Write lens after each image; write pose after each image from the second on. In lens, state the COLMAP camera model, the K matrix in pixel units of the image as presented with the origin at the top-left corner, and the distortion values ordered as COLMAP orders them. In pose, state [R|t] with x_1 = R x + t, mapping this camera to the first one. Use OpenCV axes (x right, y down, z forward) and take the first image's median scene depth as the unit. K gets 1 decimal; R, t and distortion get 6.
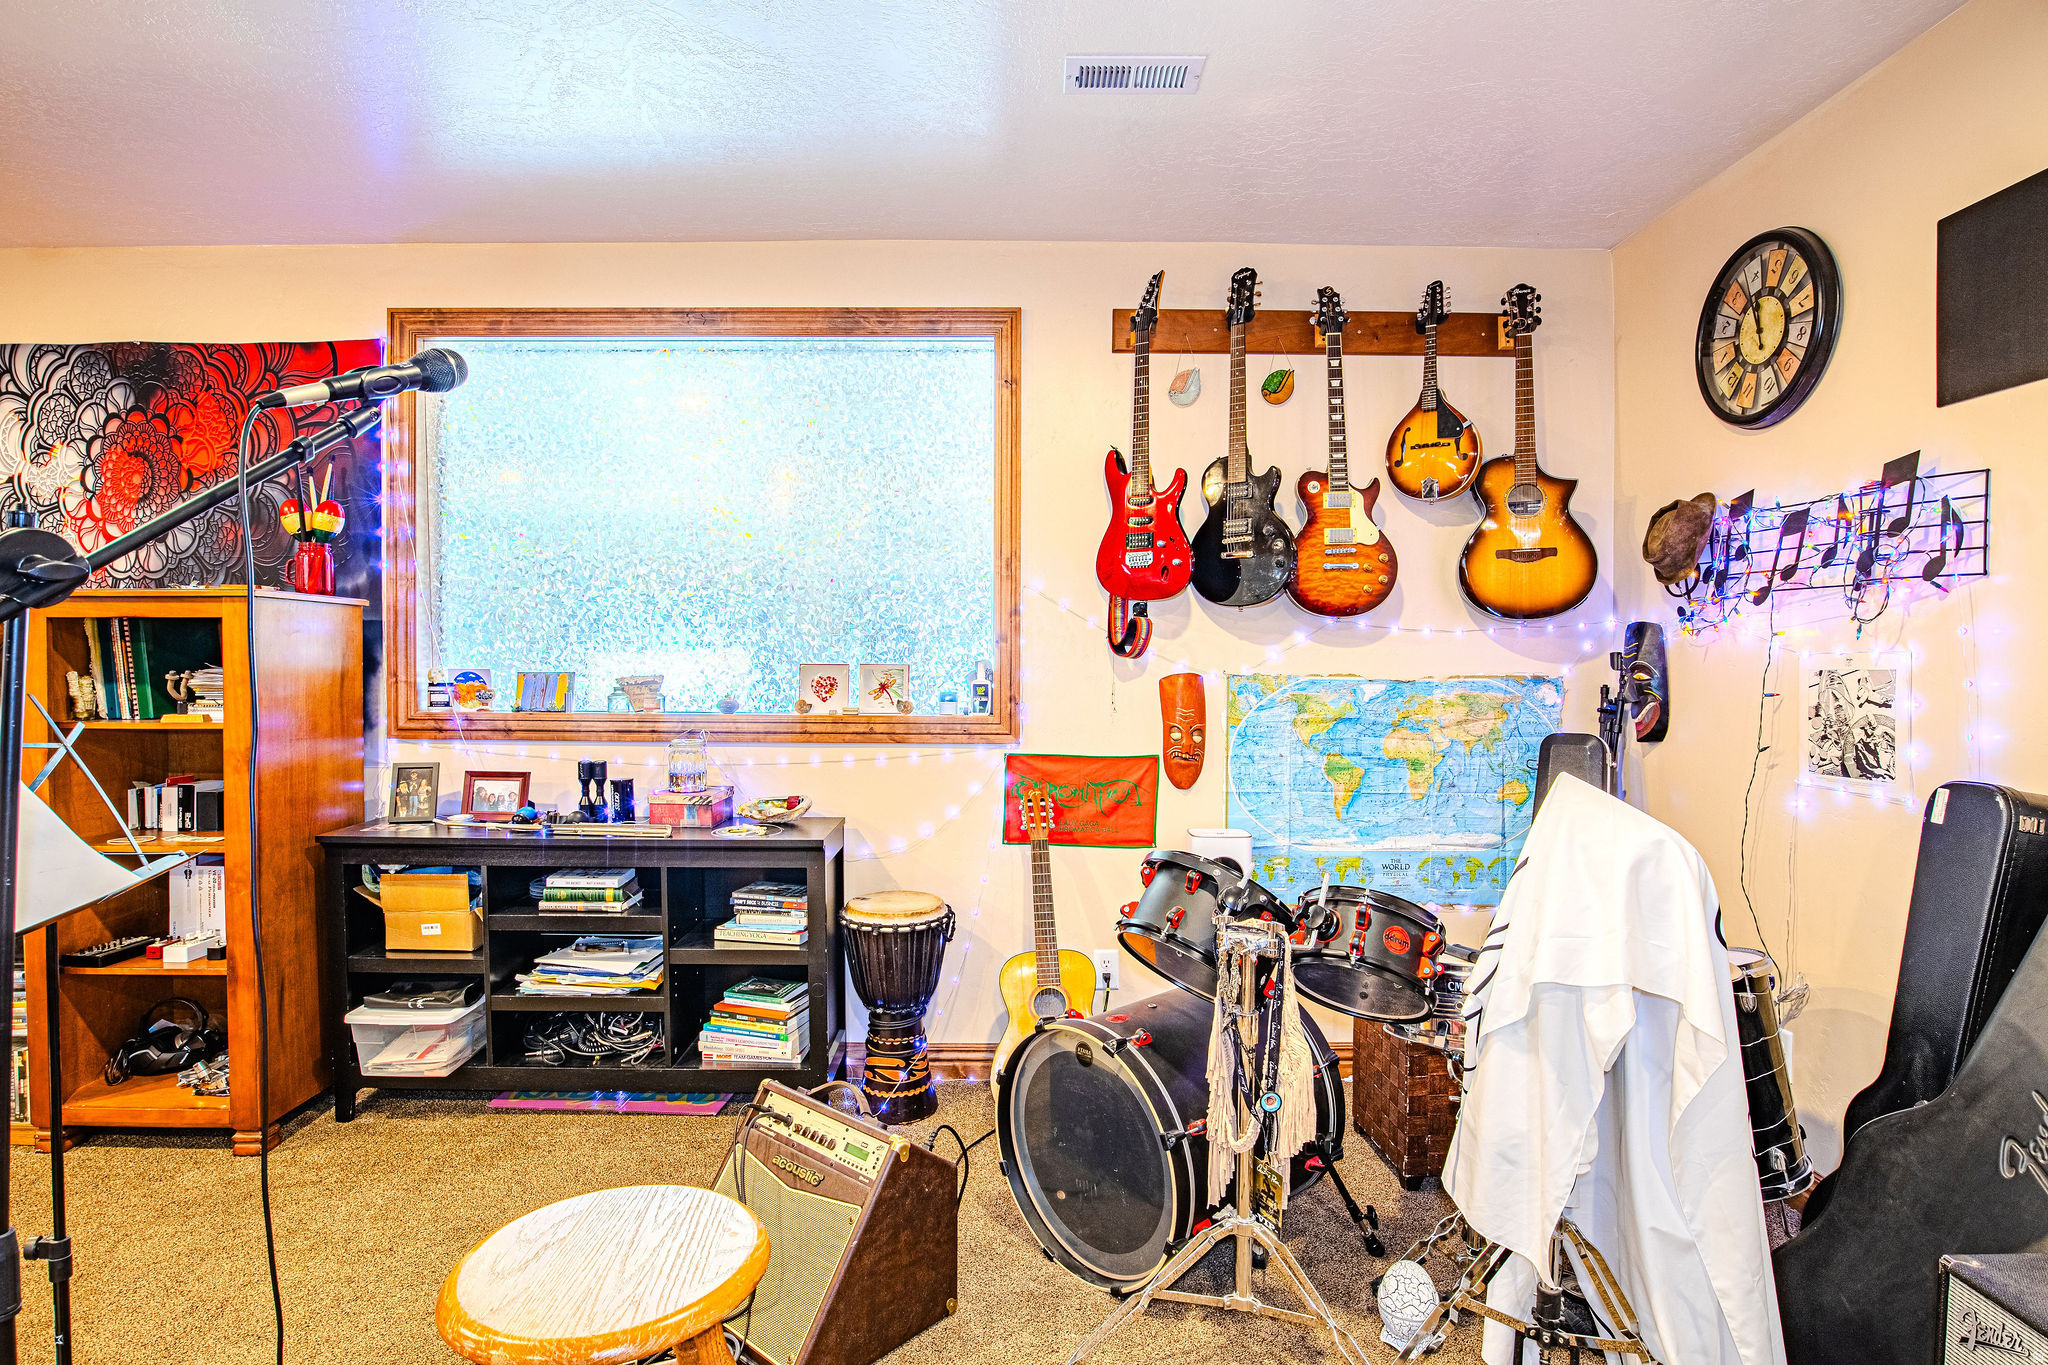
lens RADIAL K [[1036.6, 0, 1023.2], [0, 1036.6, 679.7], [0, 0, 1]] dist [-0.041031, 0.009868]
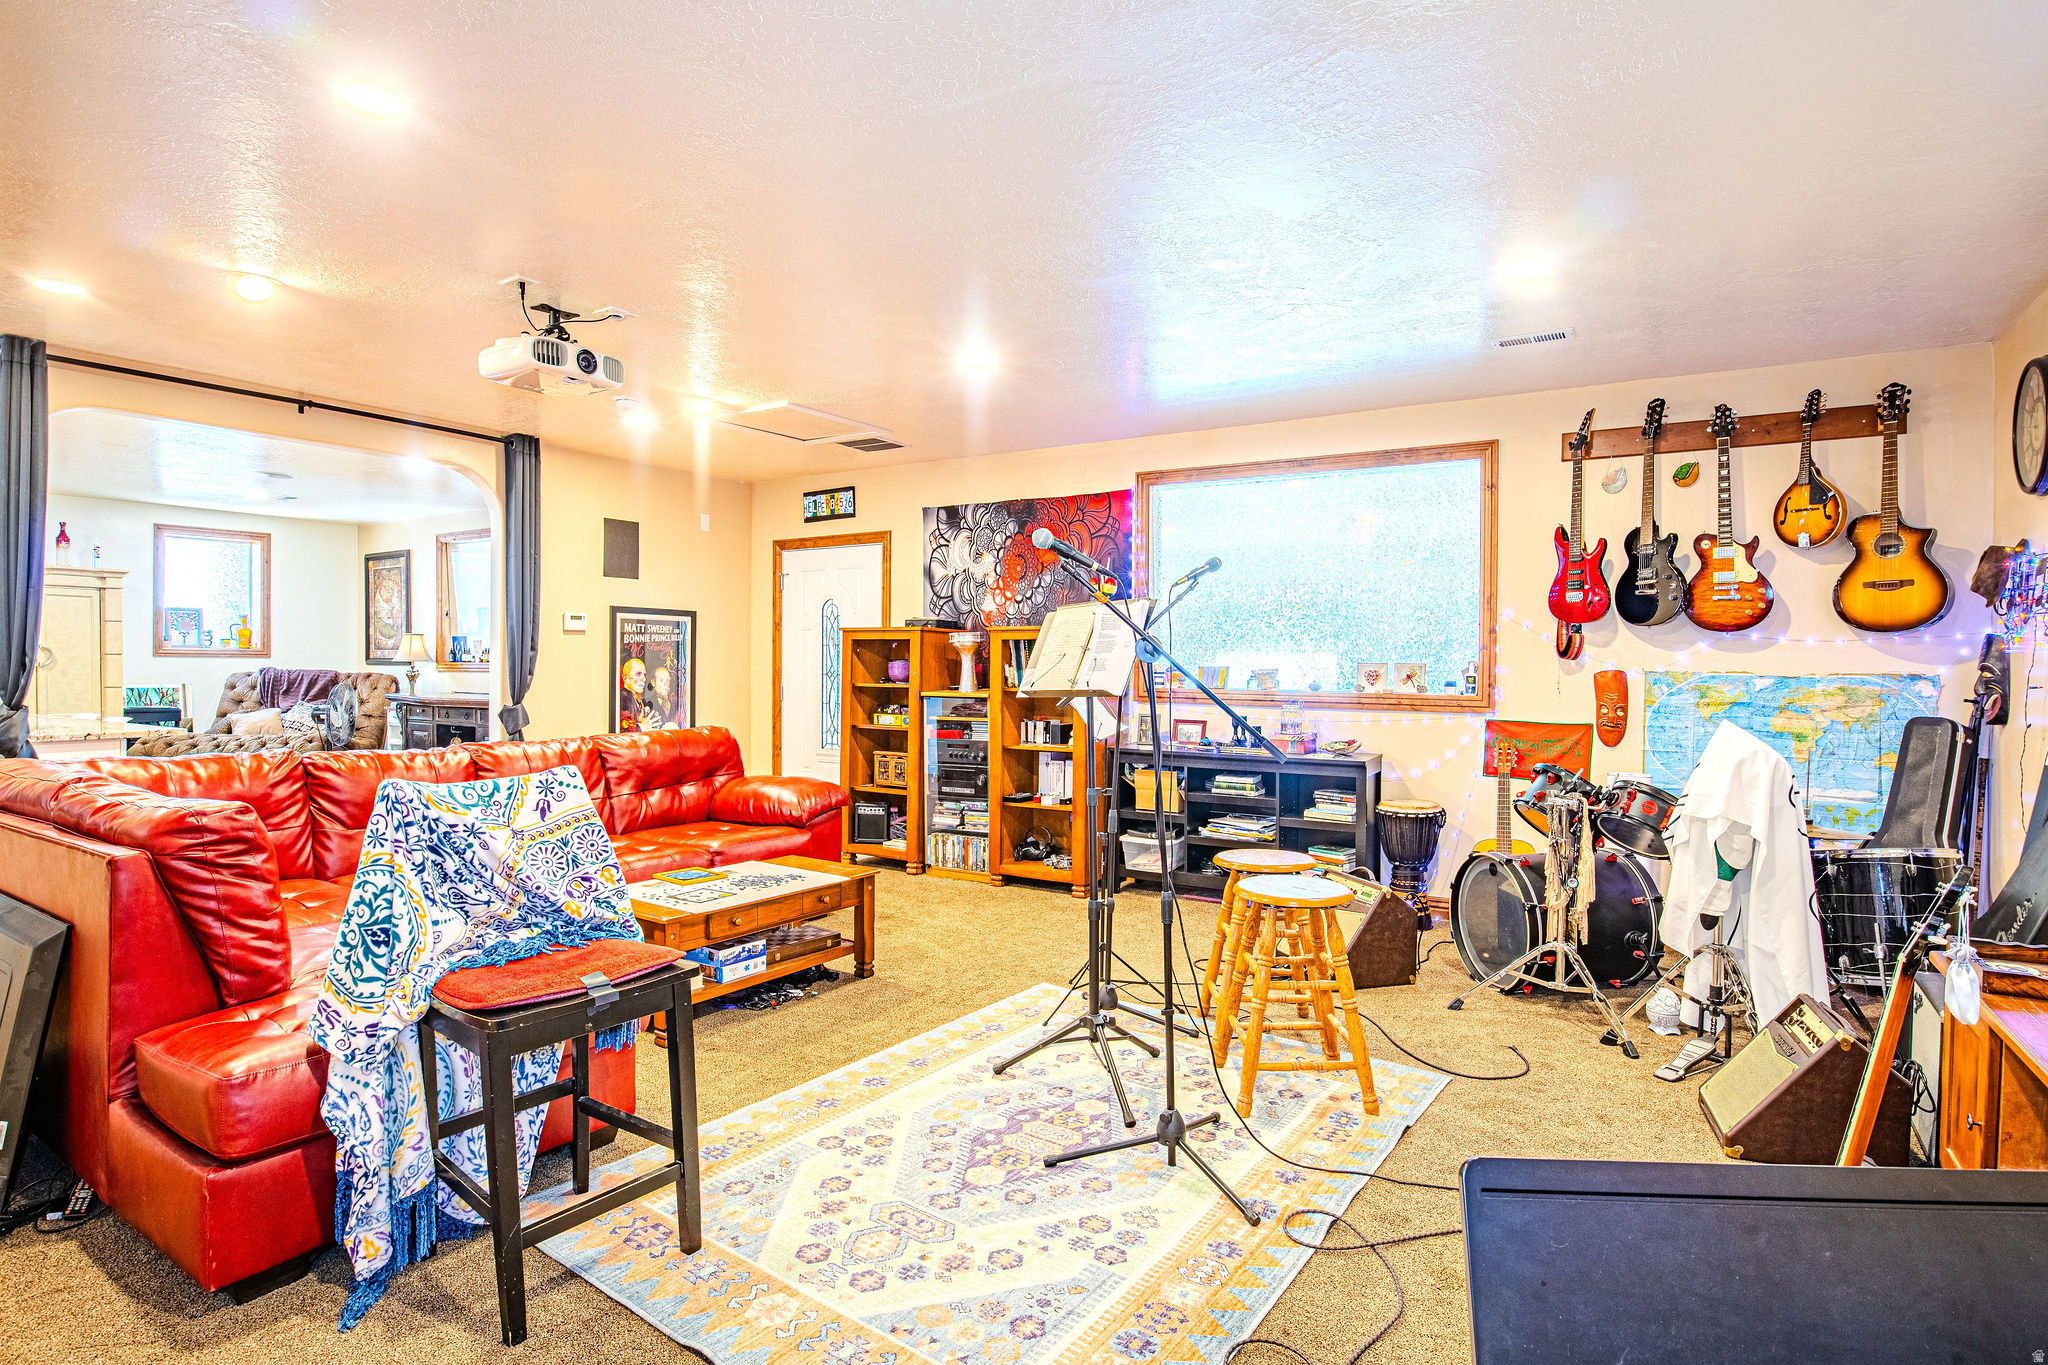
lens RADIAL K [[1036.6, 0, 1031.2], [0, 1036.6, 678.6], [0, 0, 1]] dist [-0.041031, 0.009868]
pose [[0.847502, 0.012177, -0.530652, 0.244128], [-0.012005, 0.999921, 0.003771, 0.011502], [0.530656, 0.003174, 0.847581, -0.760752]]
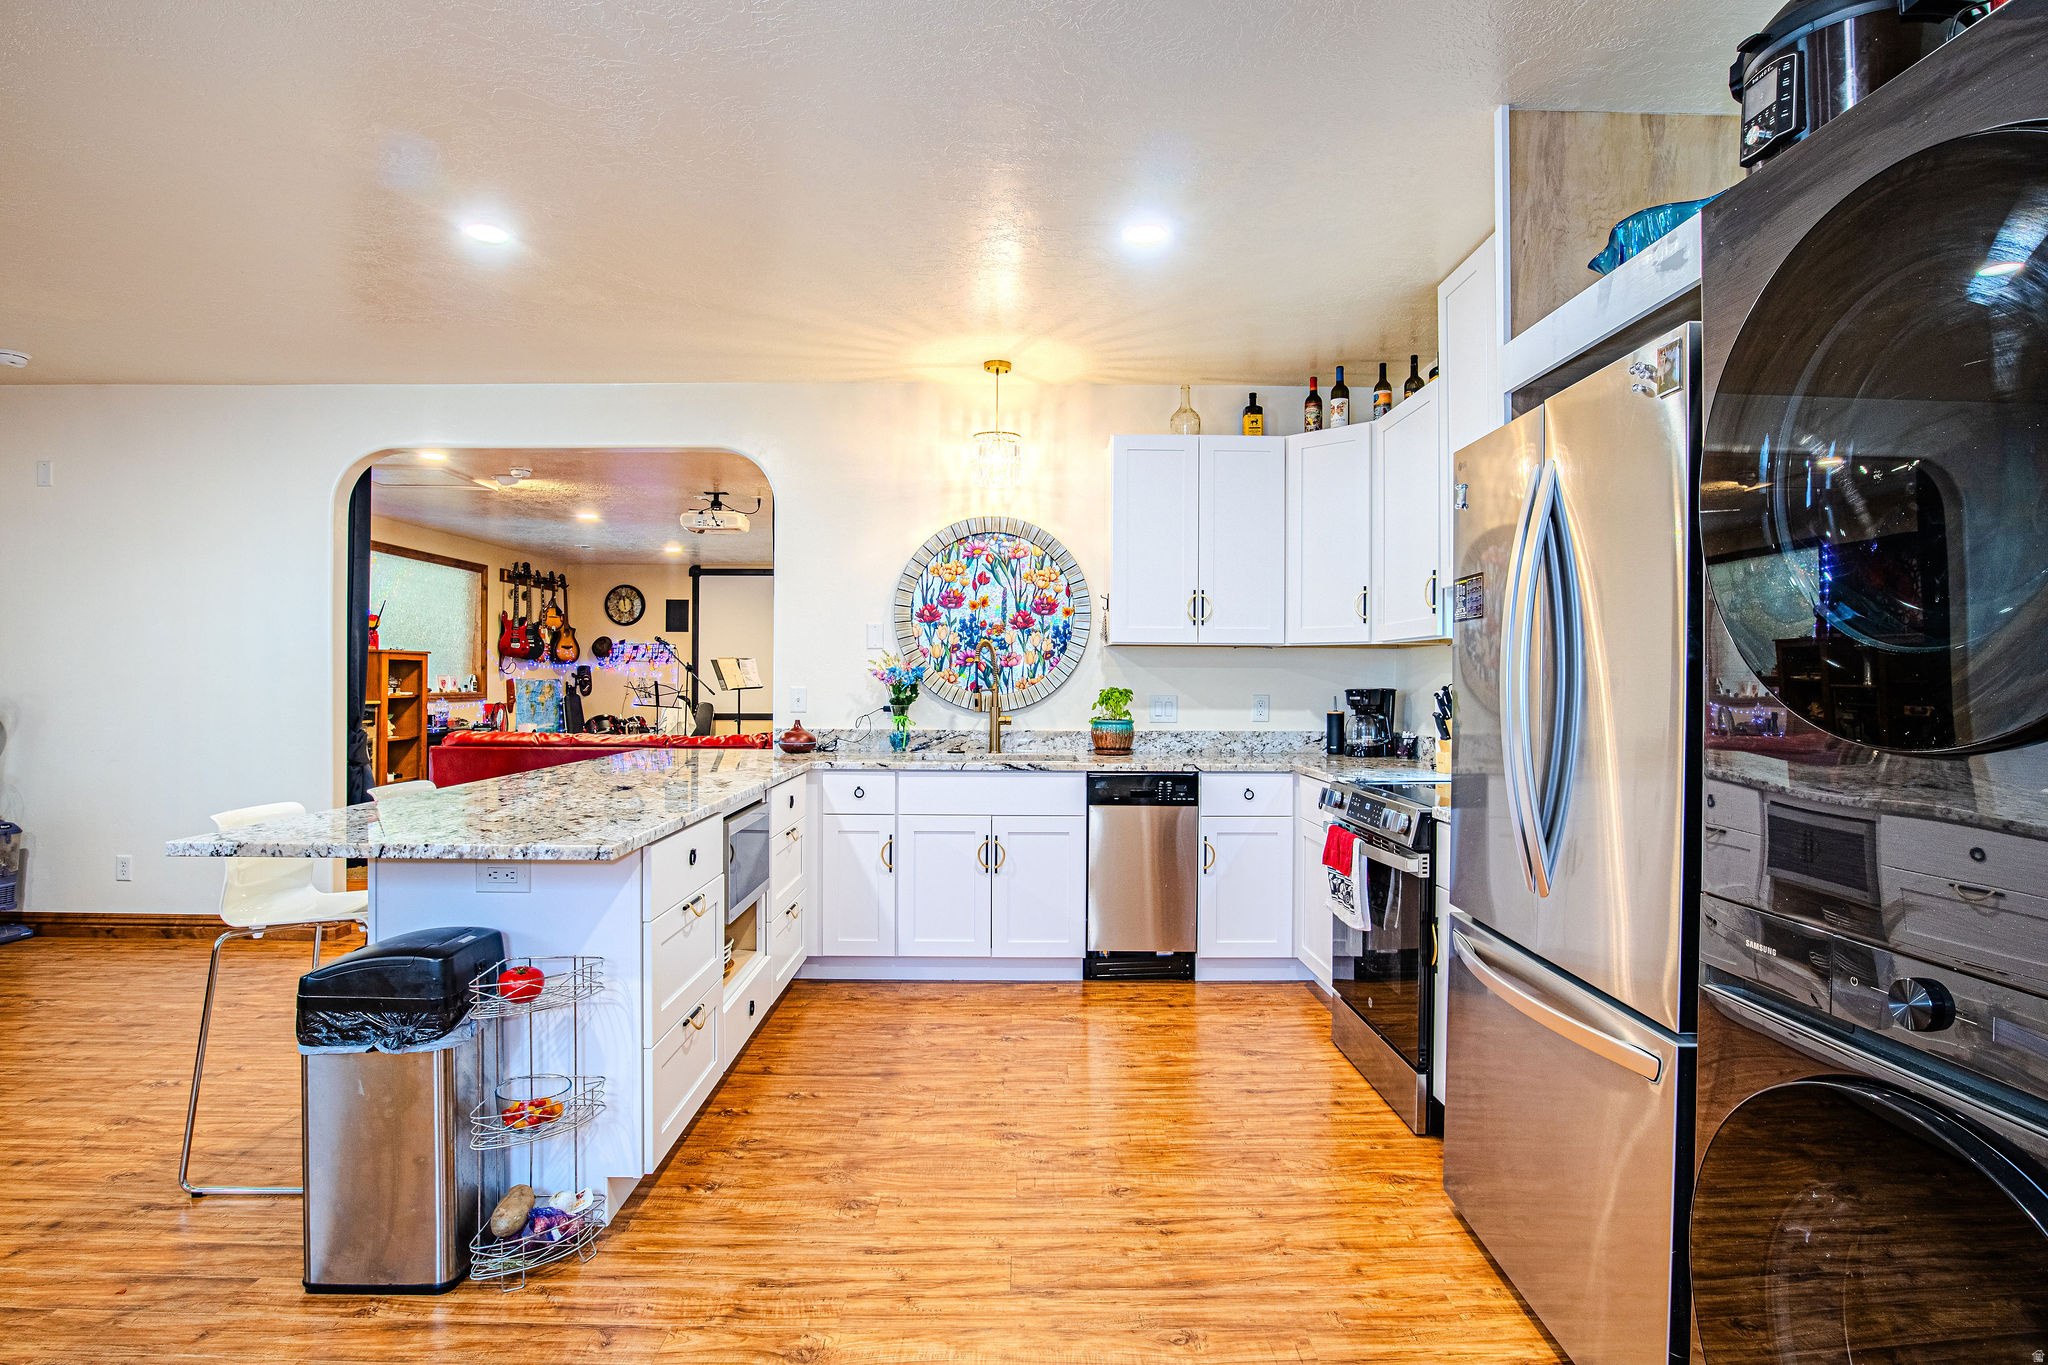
lens RADIAL K [[1036.6, 0, 1018.0], [0, 1036.6, 673.9], [0, 0, 1]] dist [-0.041031, 0.009868]
pose [[0.009827, 0.003222, 0.999947, -3.370072], [0.007413, 0.999967, -0.003295, 0.002526], [-0.999924, 0.007445, 0.009803, -0.724346]]
